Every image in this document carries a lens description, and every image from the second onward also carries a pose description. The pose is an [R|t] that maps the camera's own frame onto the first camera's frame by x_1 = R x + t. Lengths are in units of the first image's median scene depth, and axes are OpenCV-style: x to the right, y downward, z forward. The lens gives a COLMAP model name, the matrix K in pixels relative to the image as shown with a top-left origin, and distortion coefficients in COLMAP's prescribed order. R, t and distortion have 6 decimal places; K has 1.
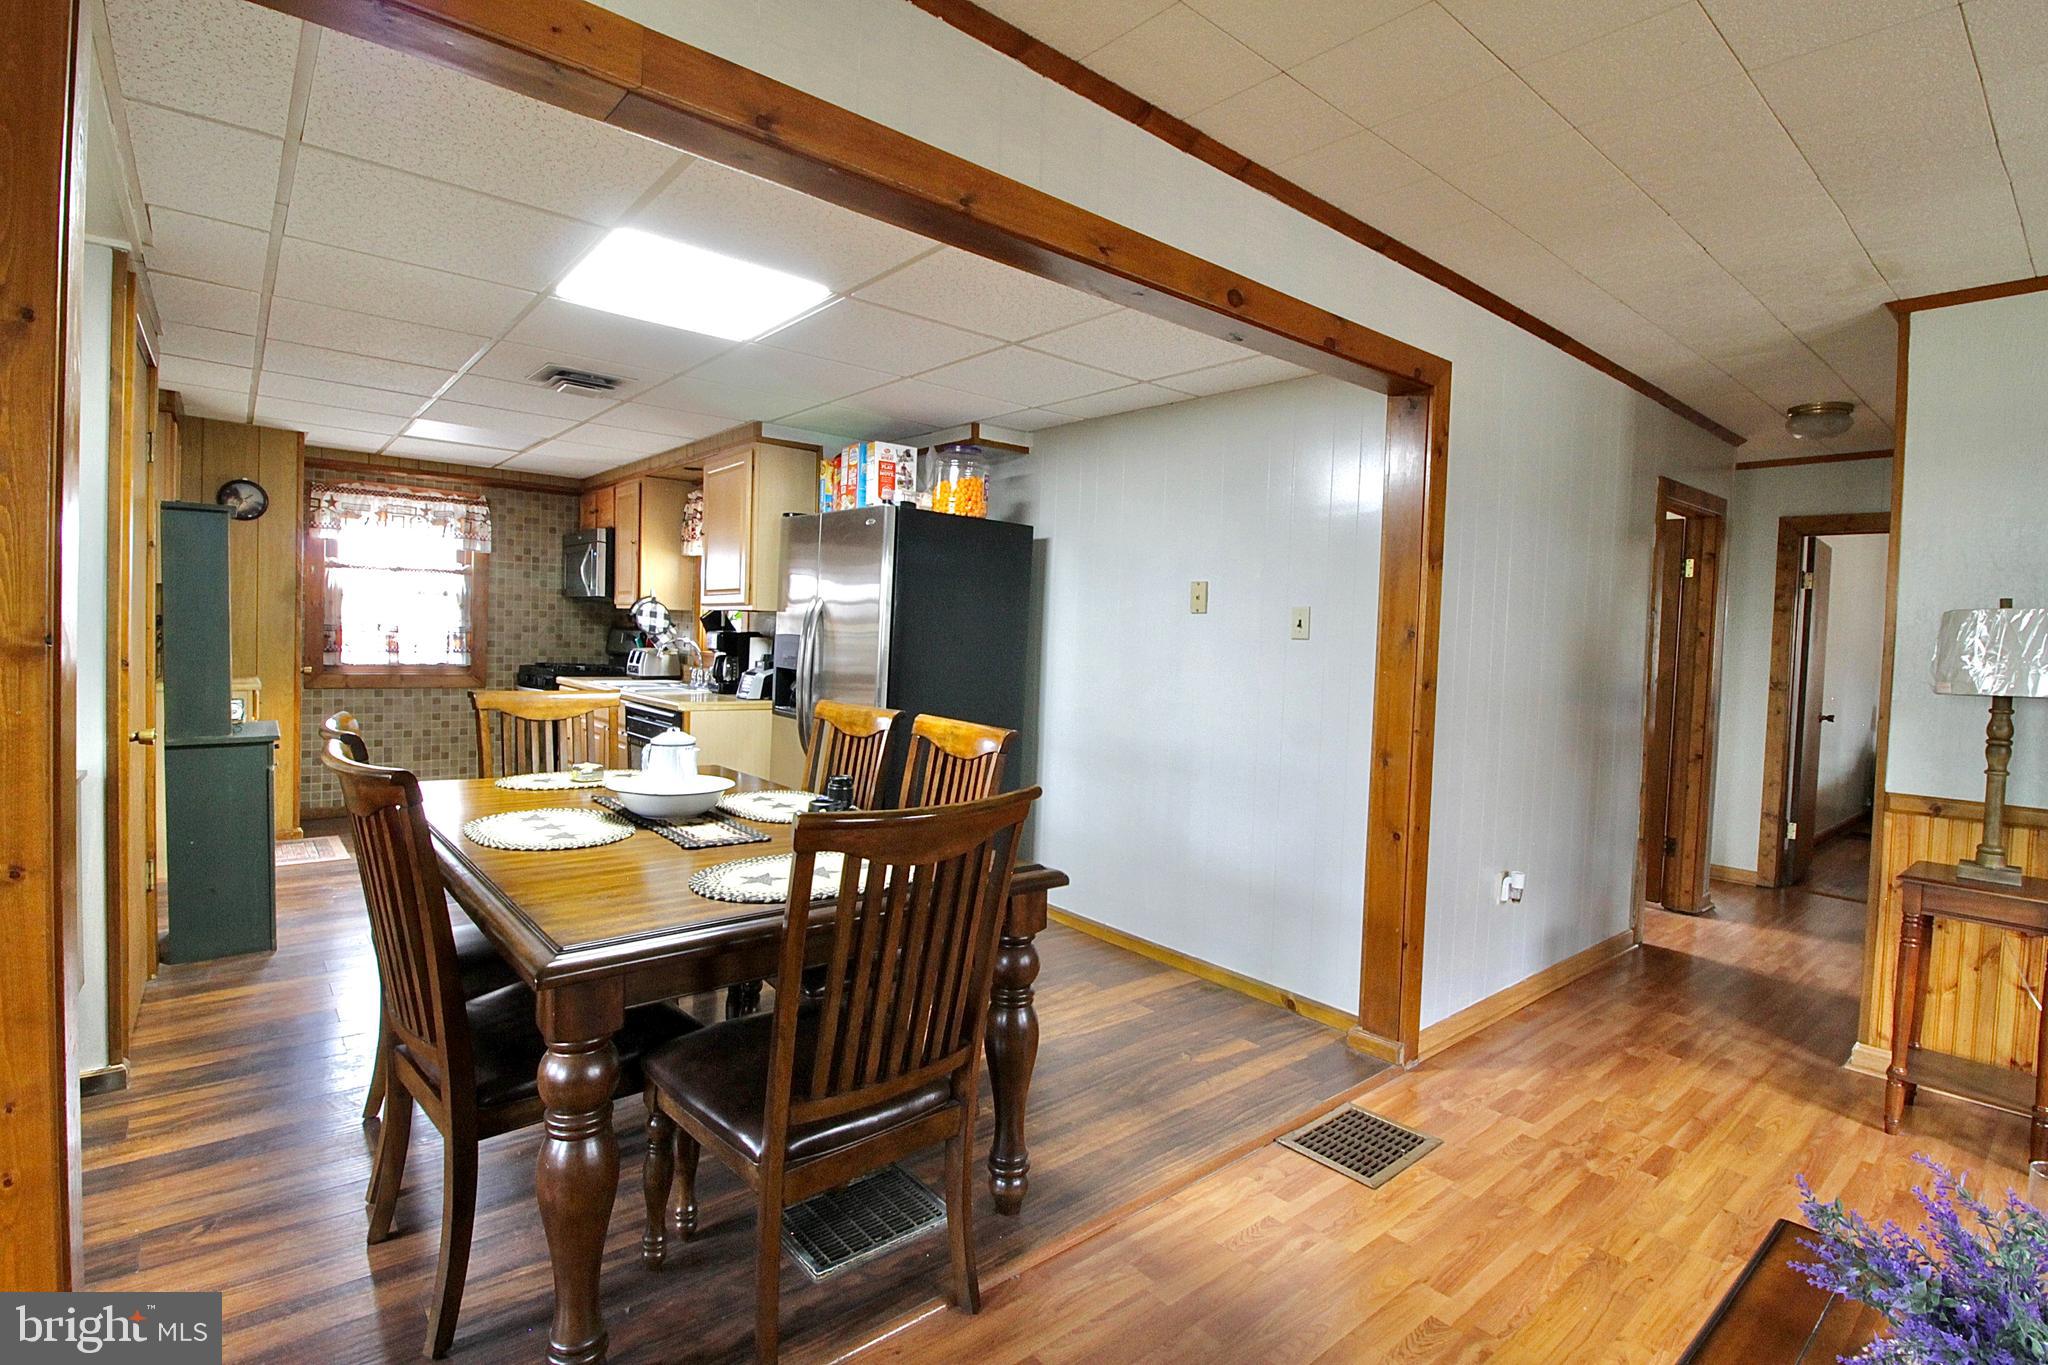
lens RADIAL K [[959.7, 0, 1029.4], [0, 959.7, 669.9], [0, 0, 1]] dist [-0.007367, -0.008417]
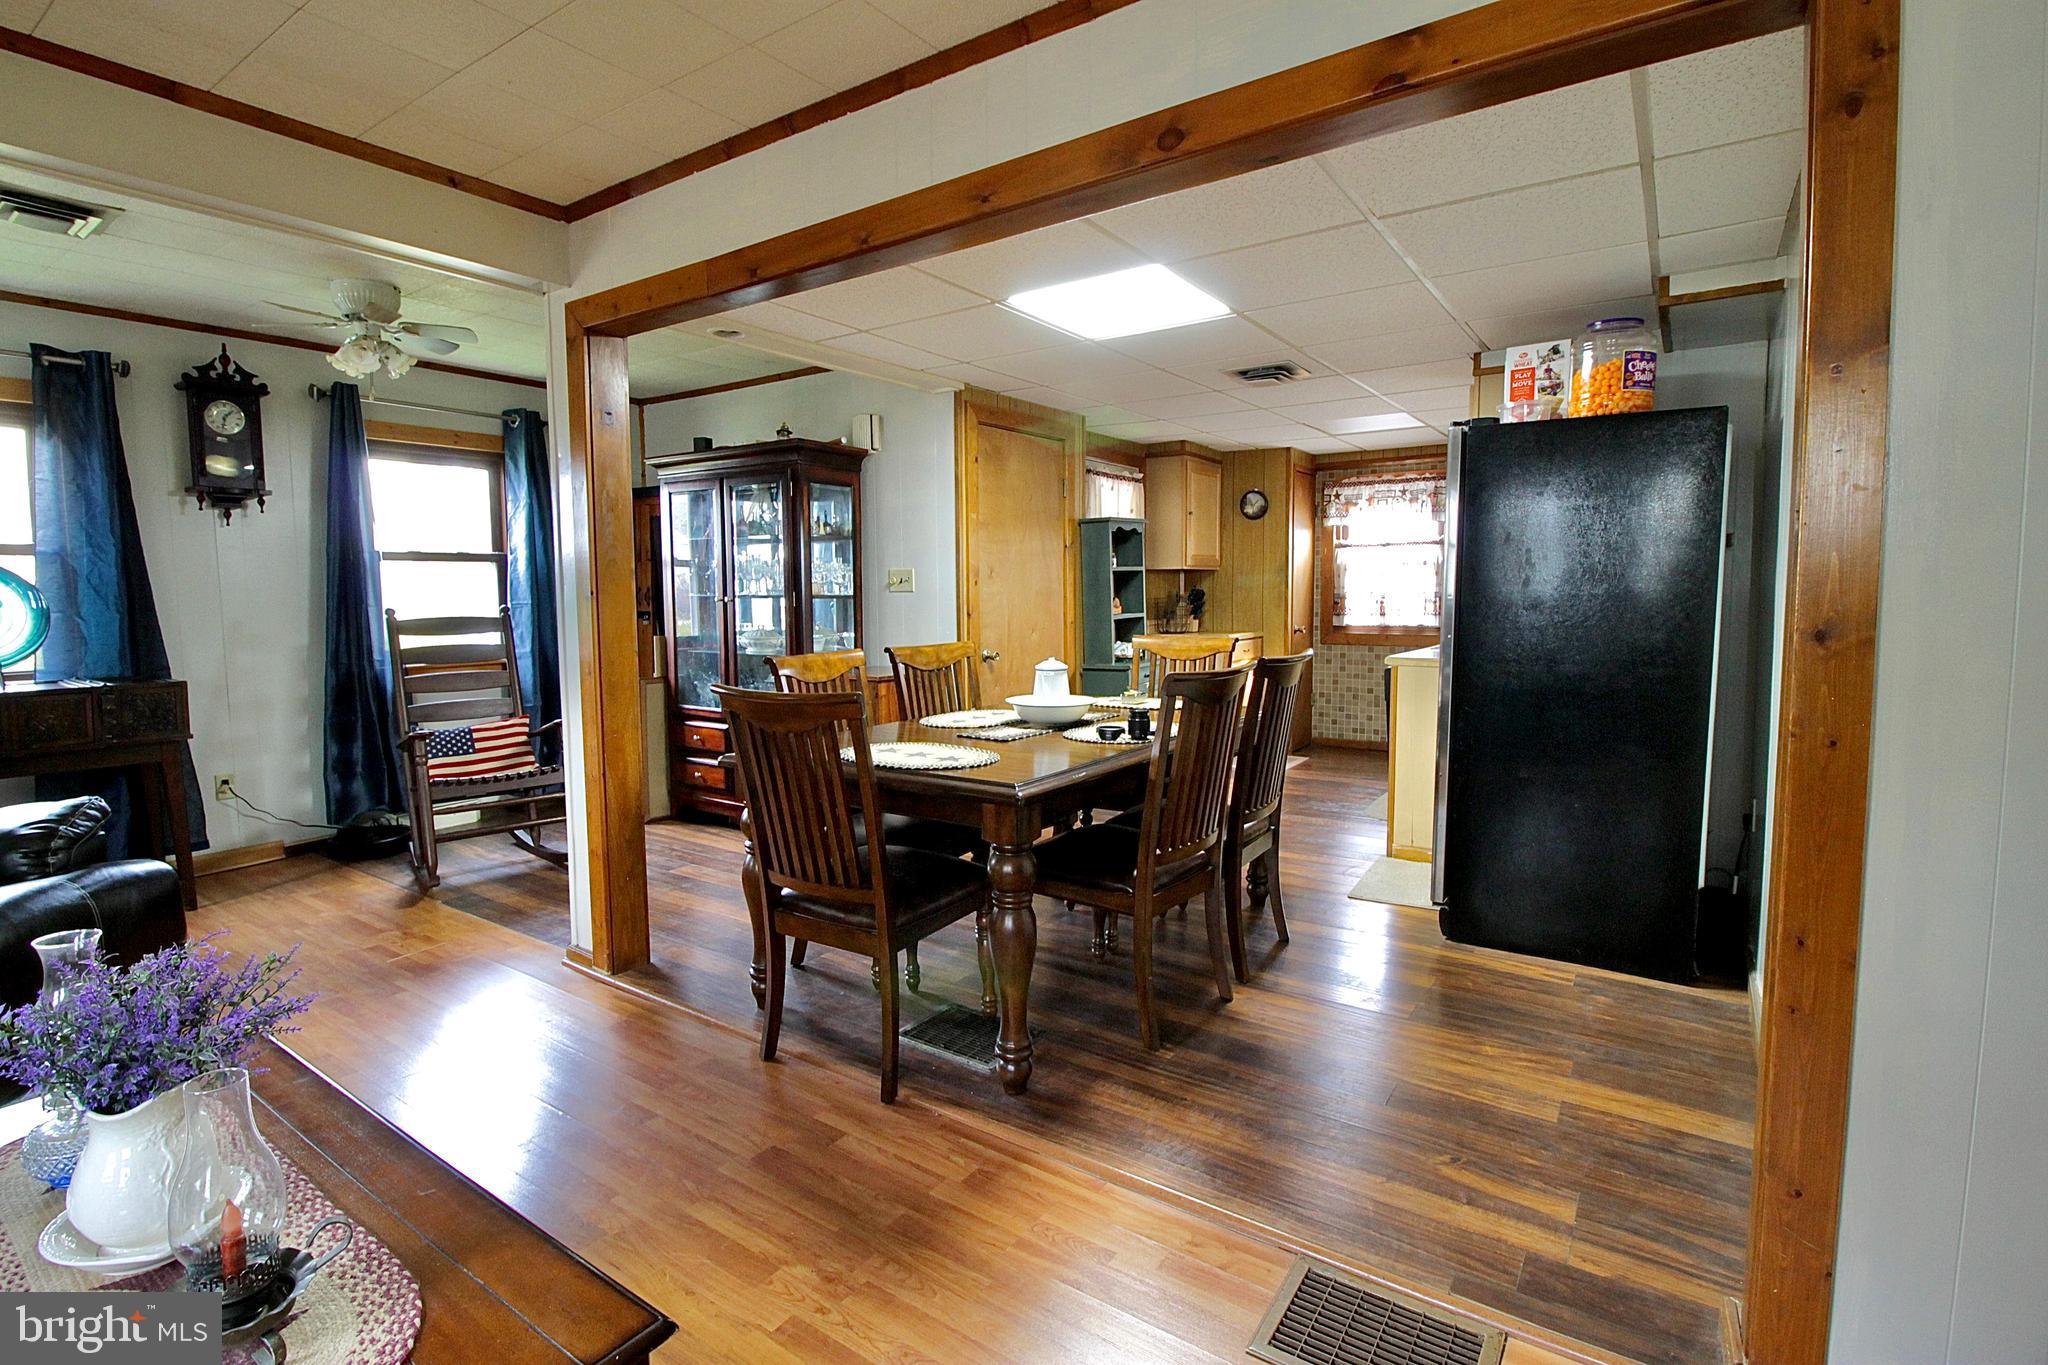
lens RADIAL K [[959.7, 0, 1016.3], [0, 959.7, 665.0], [0, 0, 1]] dist [-0.007367, -0.008417]
pose [[0.257605, 0.036958, -0.965543, 0.368863], [-0.017800, 0.999280, 0.033500, 0.011588], [0.966086, 0.008557, 0.258077, 0.253512]]
